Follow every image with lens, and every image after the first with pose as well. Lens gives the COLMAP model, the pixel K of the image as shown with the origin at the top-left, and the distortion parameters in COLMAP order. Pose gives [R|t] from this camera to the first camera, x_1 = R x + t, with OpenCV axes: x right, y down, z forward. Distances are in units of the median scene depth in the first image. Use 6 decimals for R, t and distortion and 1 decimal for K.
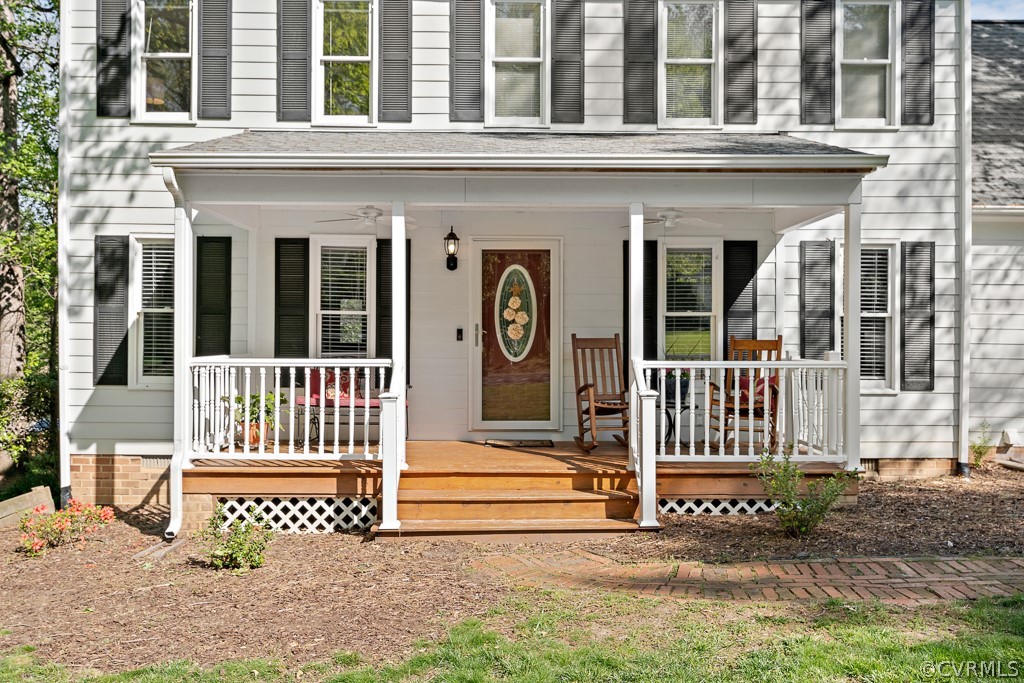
lens RADIAL K [[744.0, 0, 520.9], [0, 744.0, 346.9], [0, 0, 1]] dist [-0.003809, 0.008337]
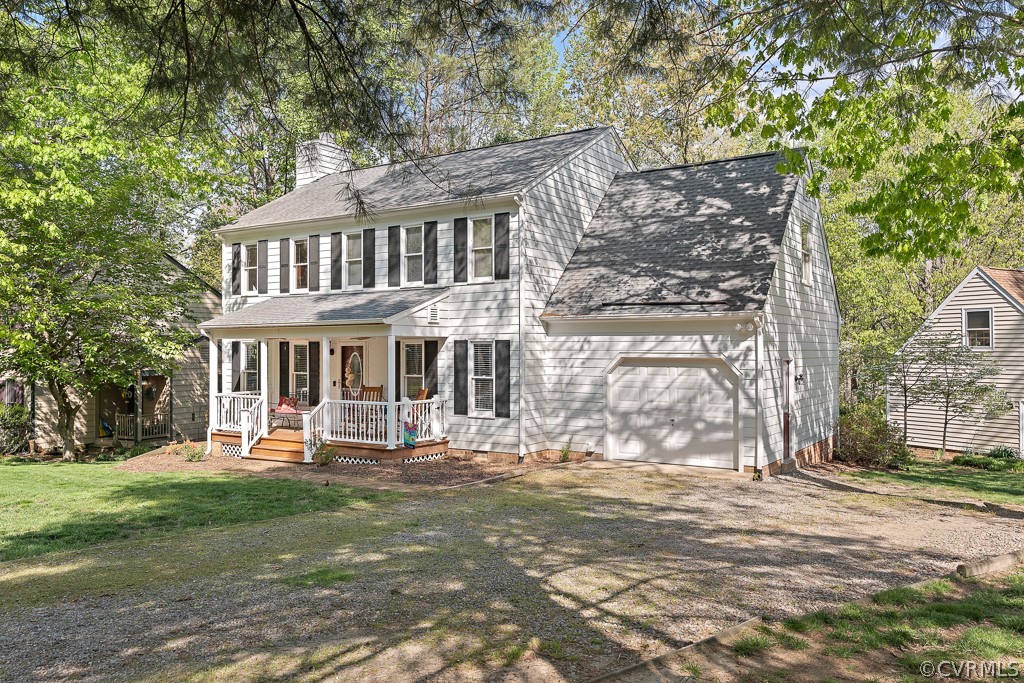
lens RADIAL K [[744.0, 0, 506.9], [0, 744.0, 350.9], [0, 0, 1]] dist [-0.003809, 0.008337]
pose [[0.839252, -0.004663, -0.543722, 1.944267], [-0.002197, 0.999926, -0.011966, -0.110928], [0.543738, 0.011237, 0.839180, -0.748287]]
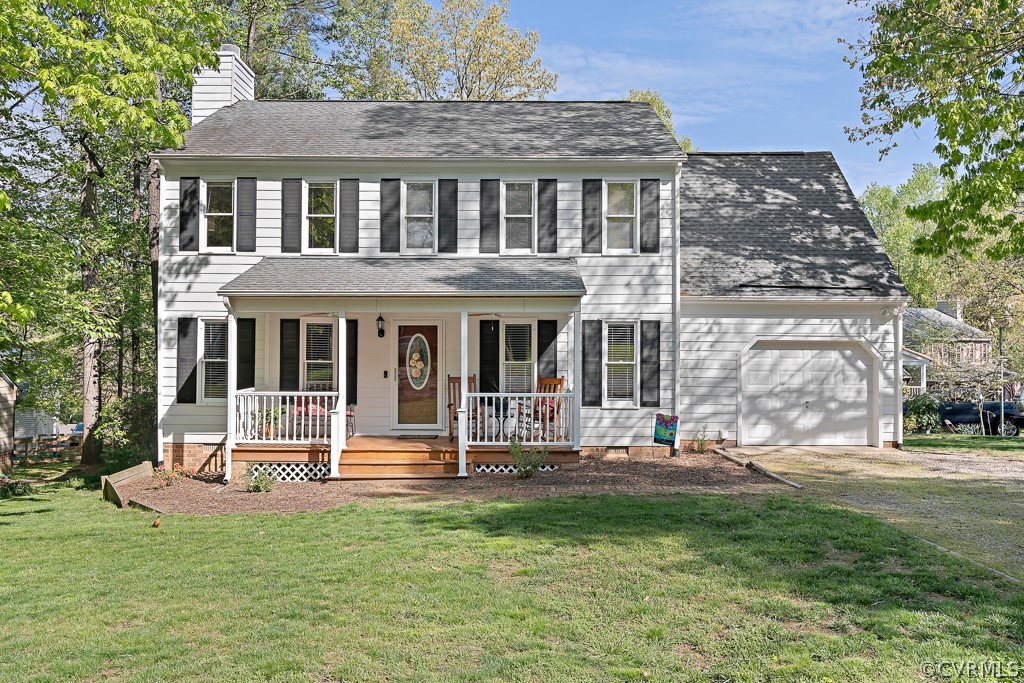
lens RADIAL K [[744.0, 0, 516.1], [0, 744.0, 340.8], [0, 0, 1]] dist [-0.003809, 0.008337]
pose [[0.999732, -0.001081, -0.023133, 0.324029], [0.000781, 0.999916, -0.012968, -0.088500], [0.023145, 0.012947, 0.999648, -0.900416]]
